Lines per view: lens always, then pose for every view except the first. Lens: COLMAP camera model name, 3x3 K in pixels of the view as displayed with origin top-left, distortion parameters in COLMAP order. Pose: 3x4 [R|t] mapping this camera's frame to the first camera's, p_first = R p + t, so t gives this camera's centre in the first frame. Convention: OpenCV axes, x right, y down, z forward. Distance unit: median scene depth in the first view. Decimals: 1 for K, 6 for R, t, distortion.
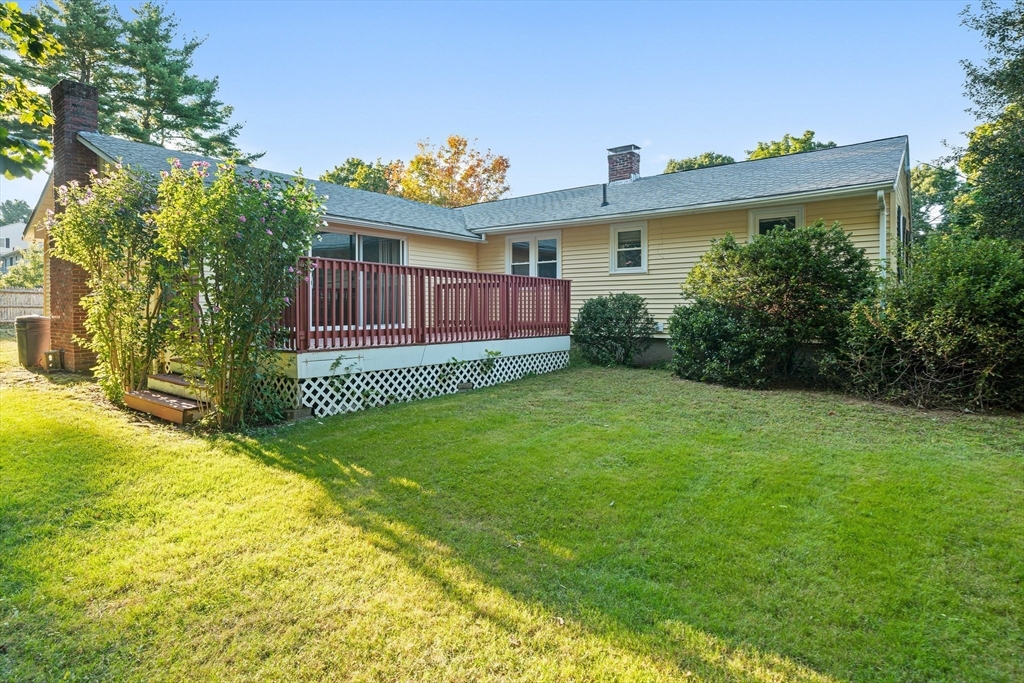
lens RADIAL K [[535.9, 0, 496.4], [0, 535.9, 299.4], [0, 0, 1]] dist [0.000847, -0.000535]
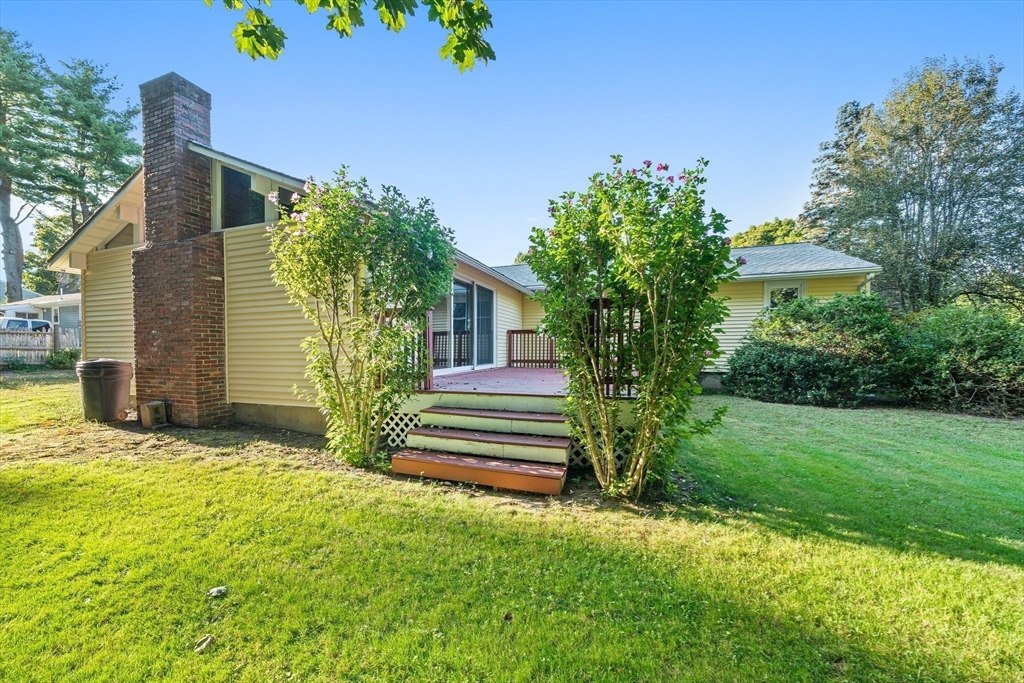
lens RADIAL K [[355.2, 0, 510.8], [0, 355.2, 349.9], [0, 0, 1]] dist [-0.008215, 0.000563]
pose [[0.942518, 0.000400, 0.334155, -0.343304], [-0.007216, 0.999790, 0.019157, 0.001093], [-0.334078, -0.020468, 0.942323, 0.213688]]
